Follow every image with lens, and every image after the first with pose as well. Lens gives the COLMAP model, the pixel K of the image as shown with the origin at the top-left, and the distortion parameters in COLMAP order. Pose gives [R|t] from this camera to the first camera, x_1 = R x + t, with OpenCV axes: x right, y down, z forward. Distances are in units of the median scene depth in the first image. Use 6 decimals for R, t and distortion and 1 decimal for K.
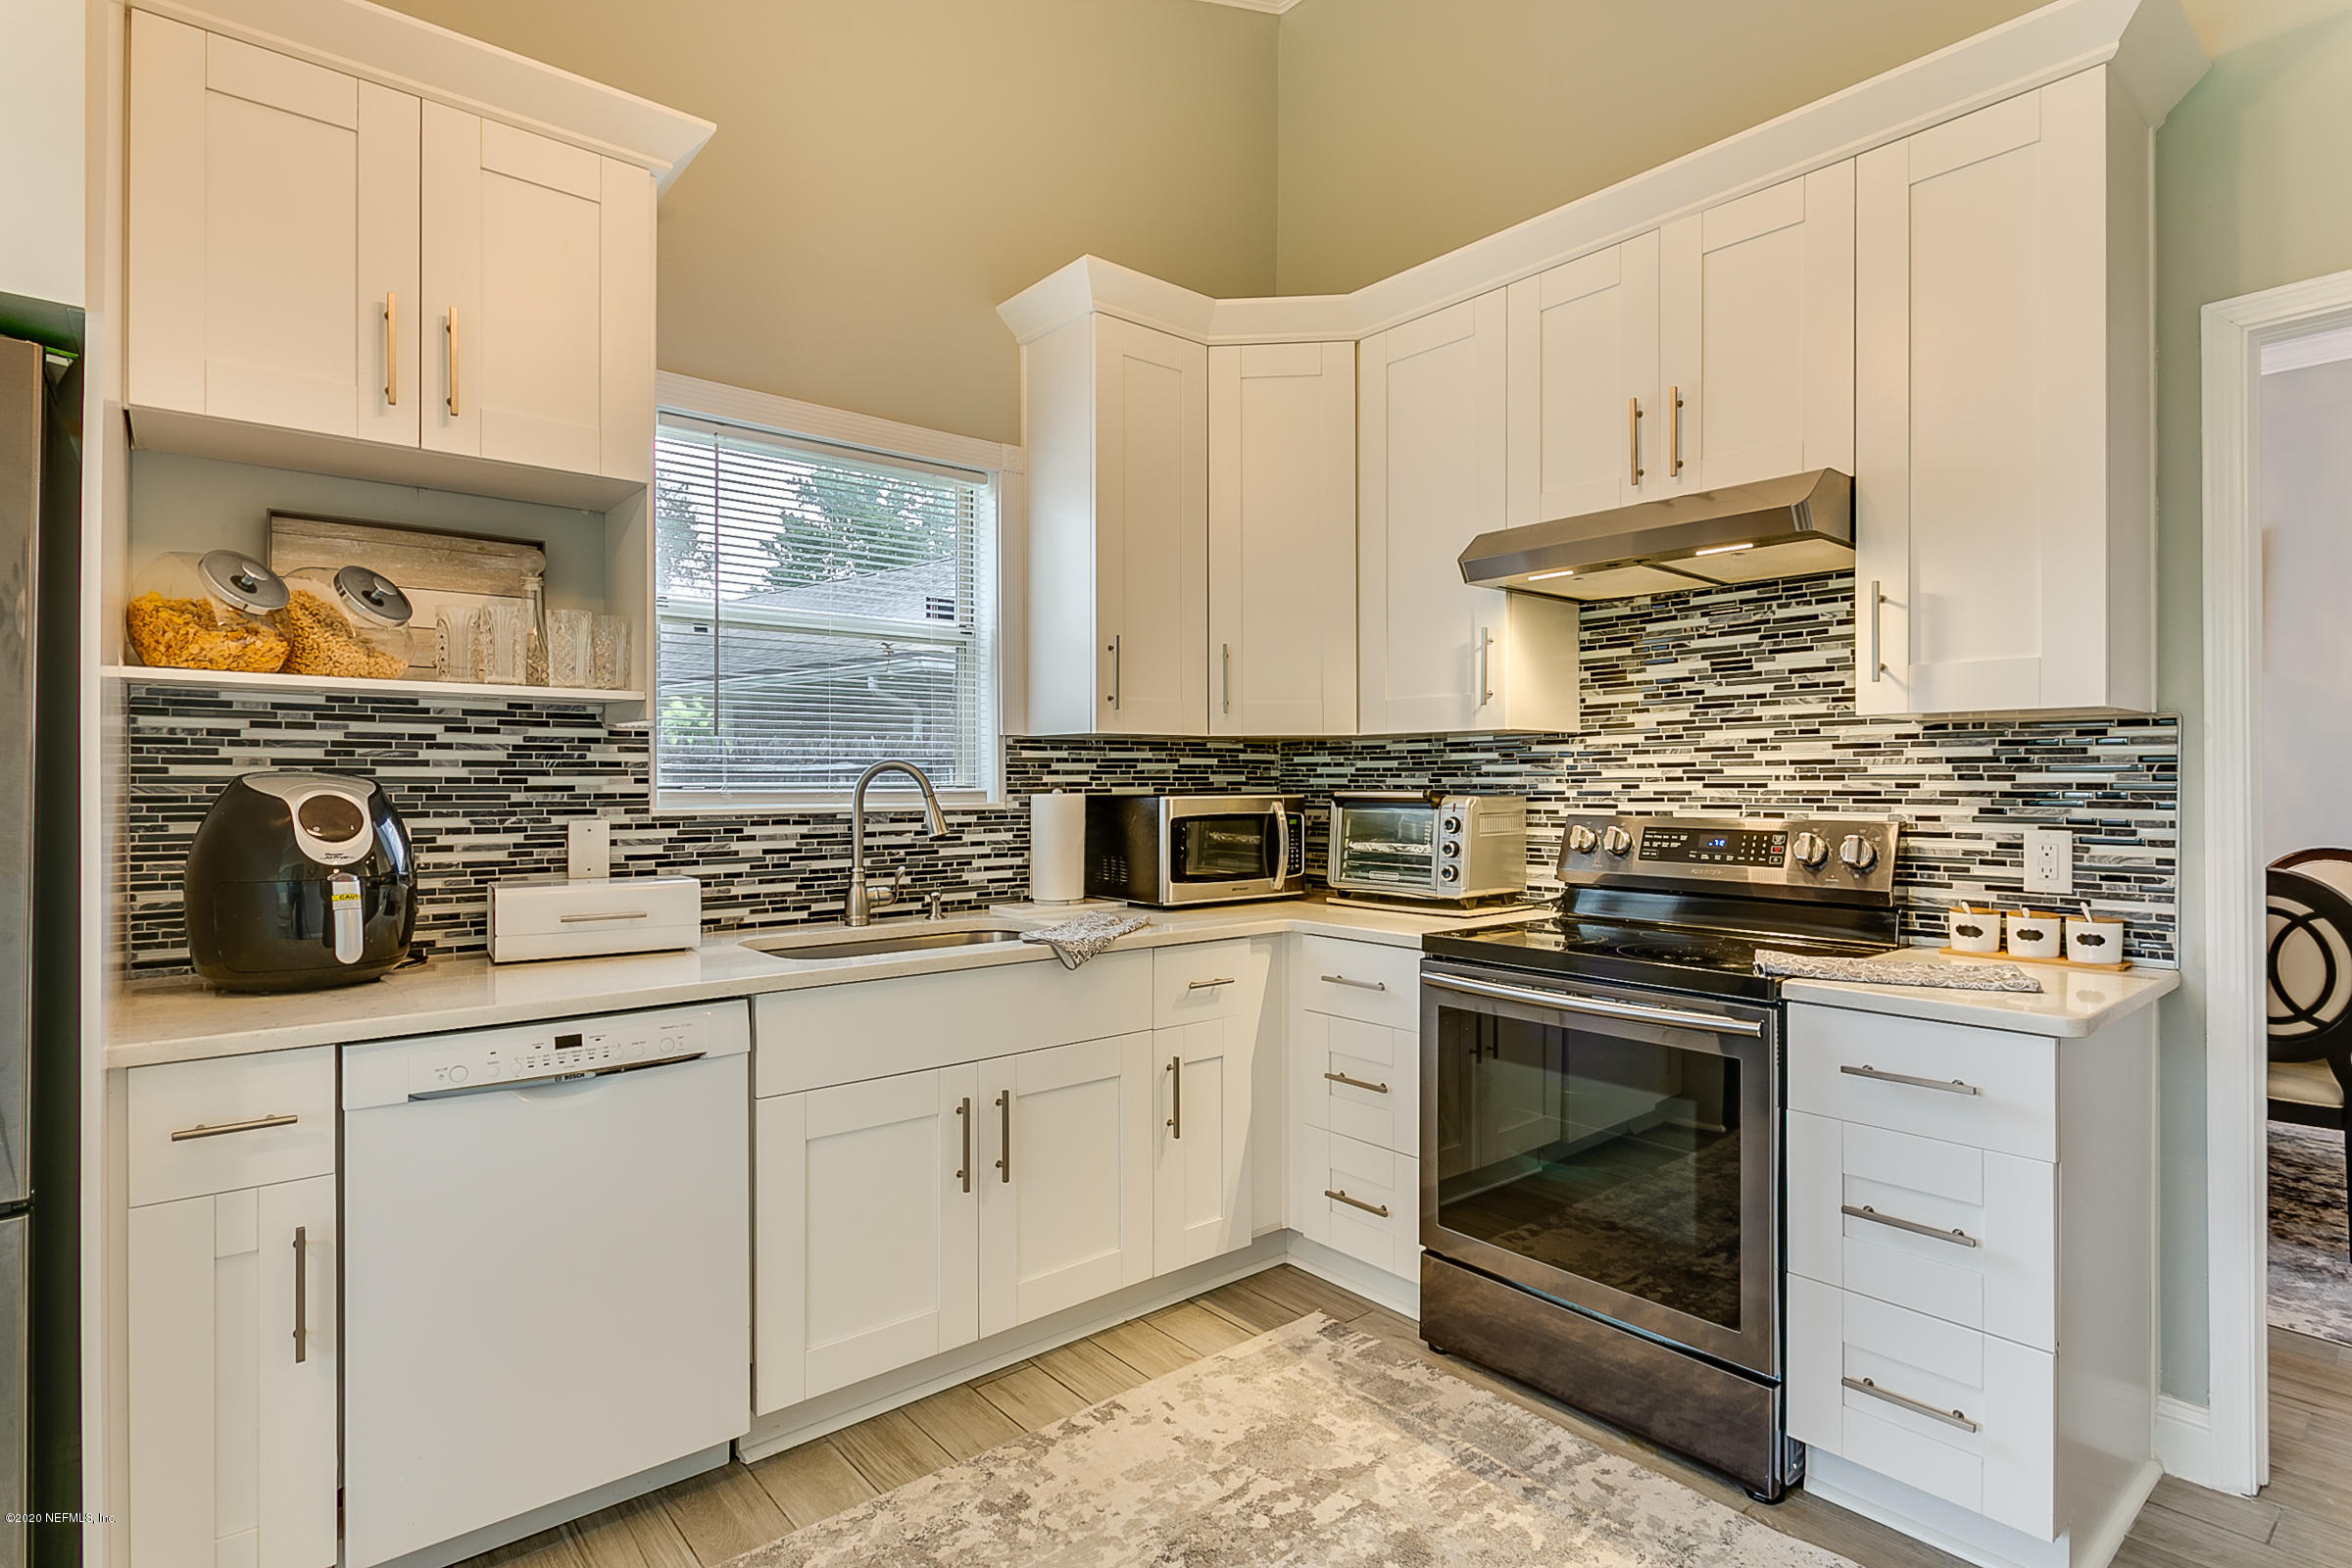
lens RADIAL K [[1172.7, 0, 1161.4], [0, 1172.7, 781.1], [0, 0, 1]] dist [-0.002286, 0.001238]
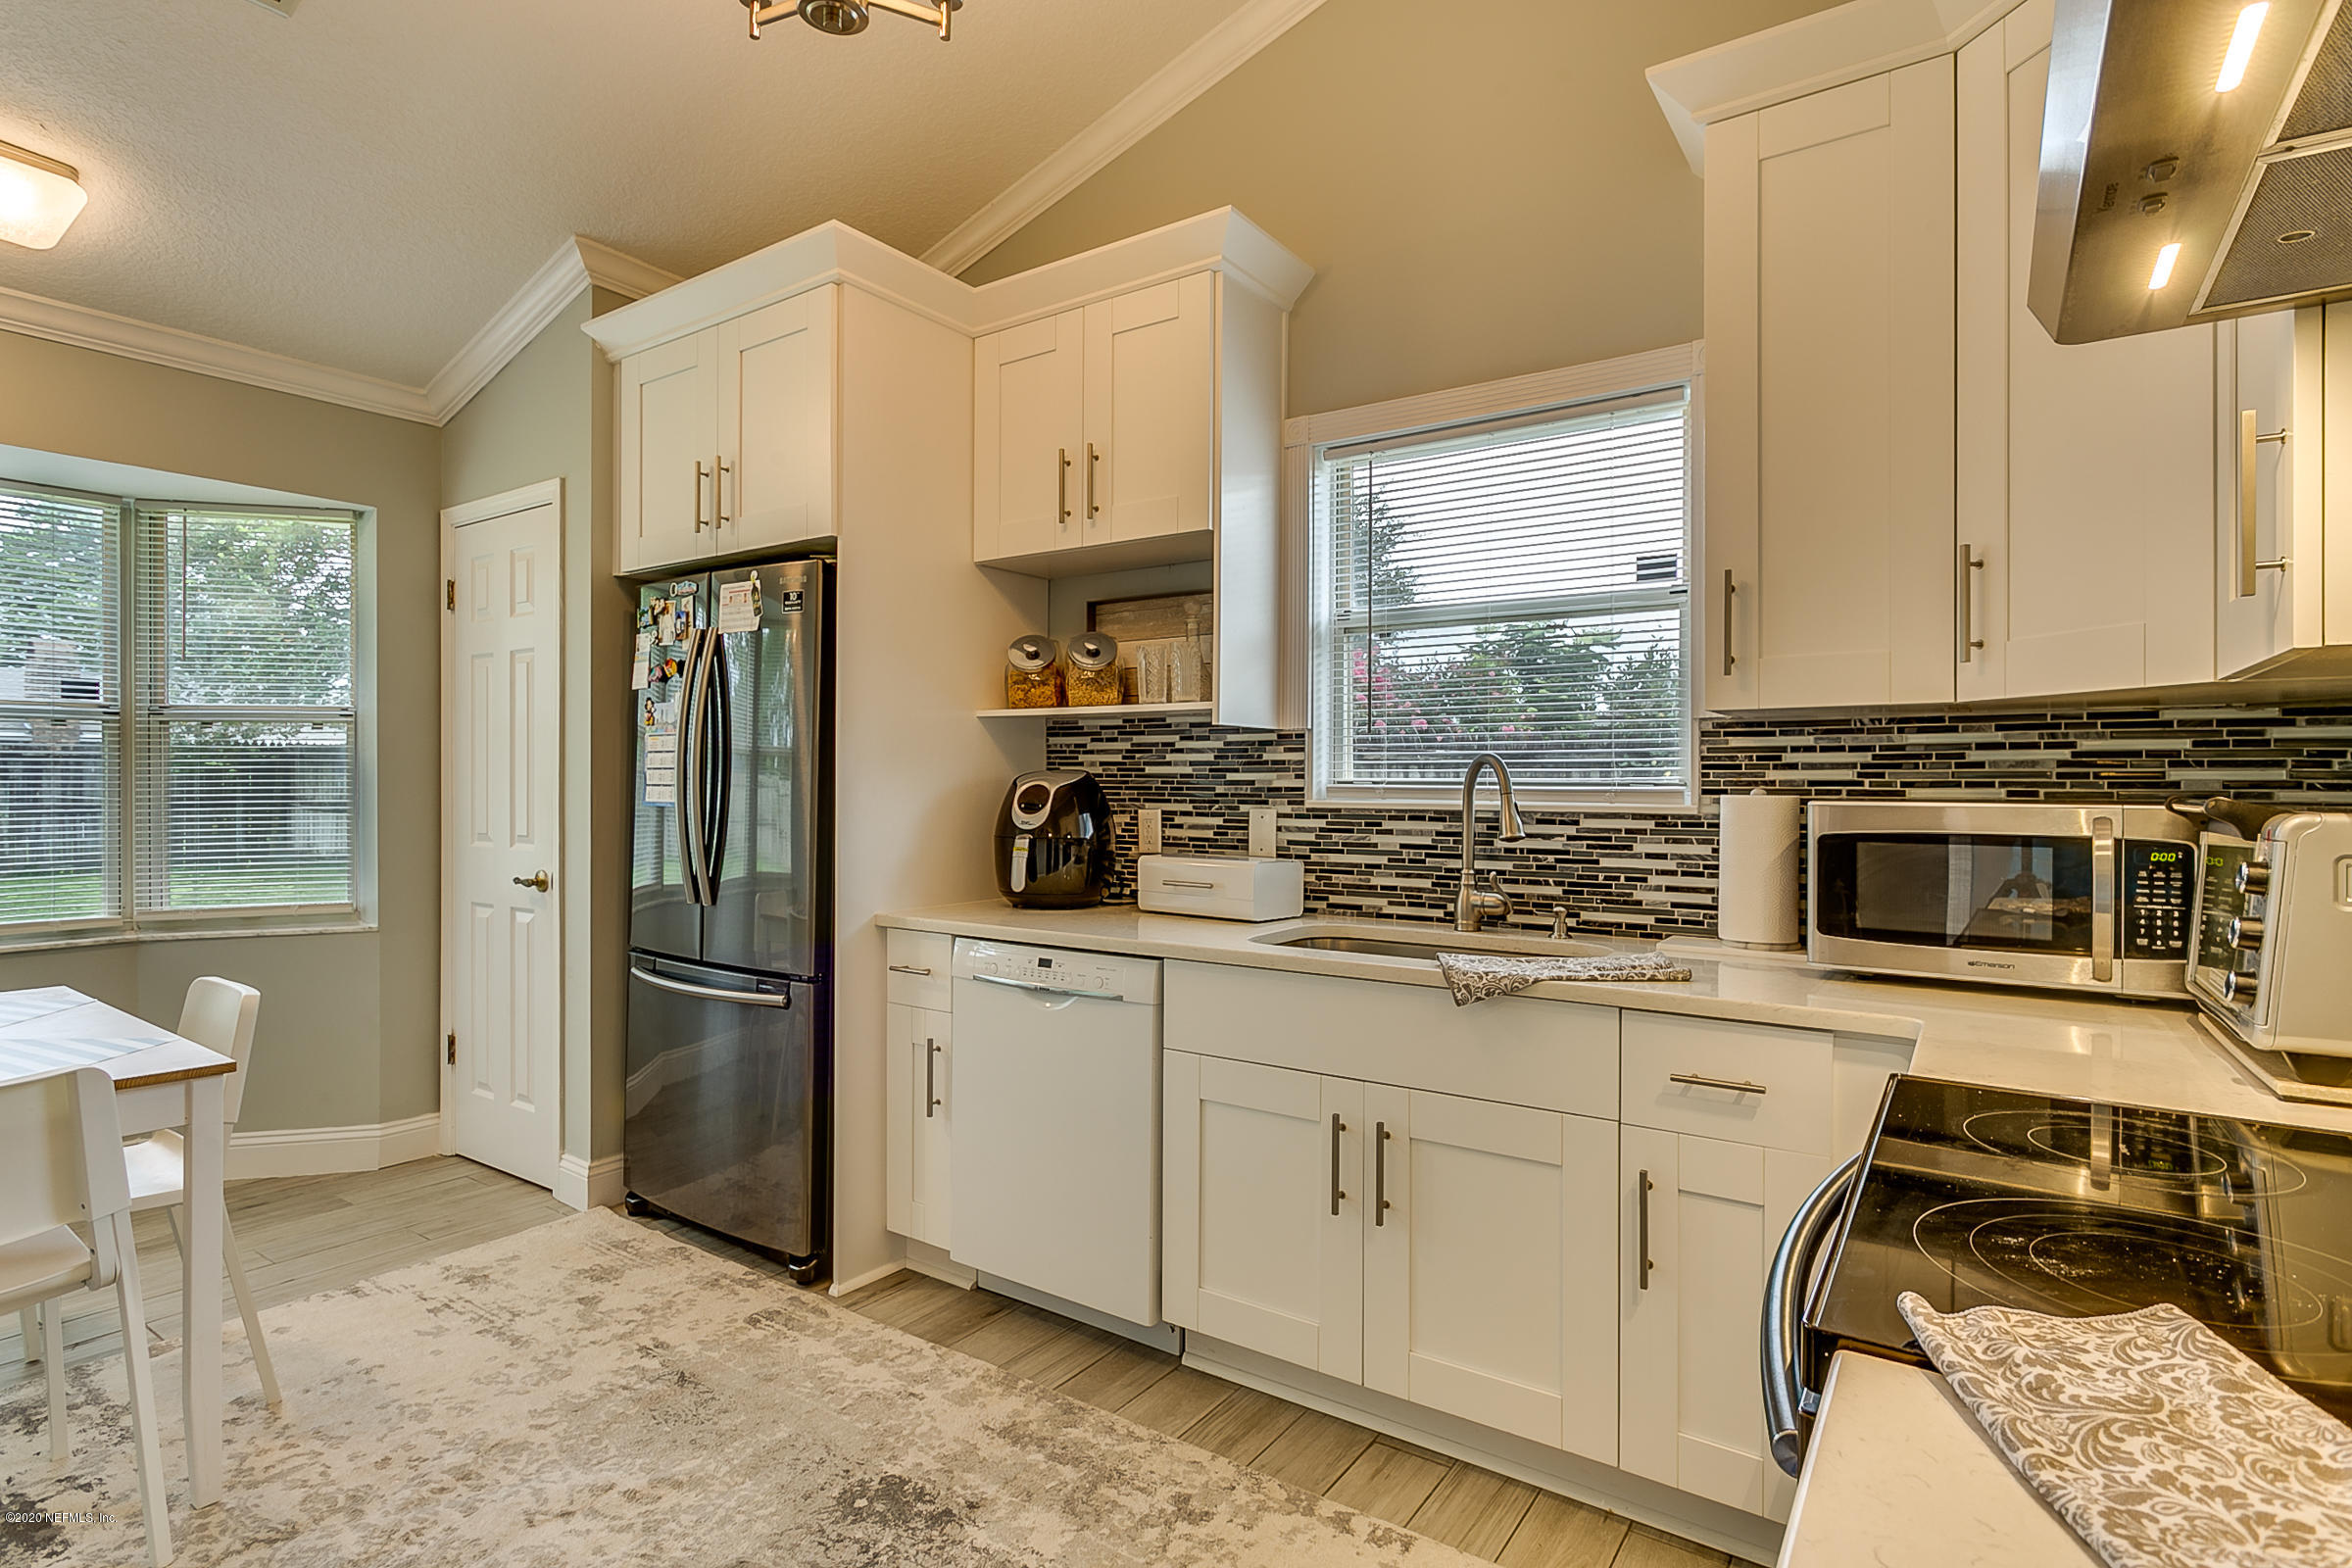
lens RADIAL K [[1172.7, 0, 1162.6], [0, 1172.7, 787.5], [0, 0, 1]] dist [-0.002286, 0.001238]
pose [[0.265630, 0.007062, -0.964049, 0.627652], [-0.005714, 0.999967, 0.005751, 0.004633], [0.964058, 0.003981, 0.265661, 0.556683]]
